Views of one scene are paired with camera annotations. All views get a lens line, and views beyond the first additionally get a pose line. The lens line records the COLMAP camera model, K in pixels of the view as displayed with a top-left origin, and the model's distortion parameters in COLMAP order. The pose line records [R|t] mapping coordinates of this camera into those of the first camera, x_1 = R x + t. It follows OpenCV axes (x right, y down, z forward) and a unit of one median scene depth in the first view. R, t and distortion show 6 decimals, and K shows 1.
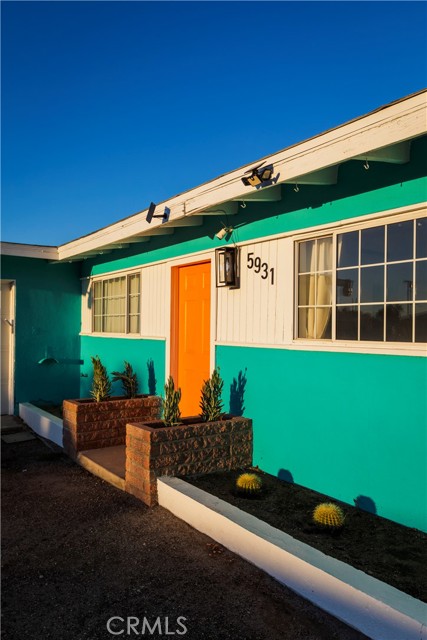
lens RADIAL K [[492.6, 0, 213.5], [0, 492.6, 320.0], [0, 0, 1]] dist [0.003101, 0.000063]
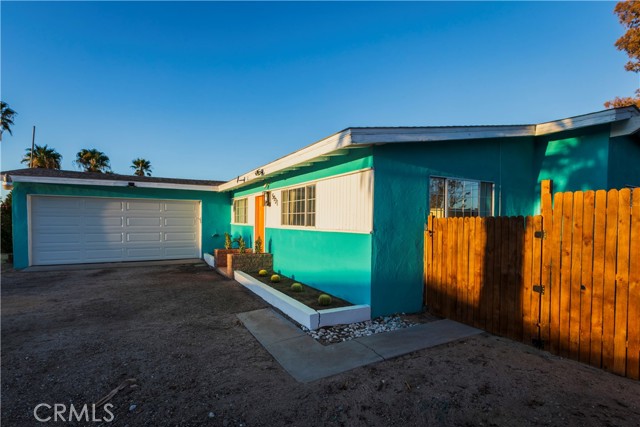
lens RADIAL K [[308.5, 0, 320.5], [0, 308.5, 227.4], [0, 0, 1]] dist [-0.000200, -0.000005]
pose [[0.996783, 0.005345, -0.079963, 0.440330], [-0.002484, 0.999354, 0.035841, -0.009966], [0.080103, -0.035527, 0.996153, -0.649079]]
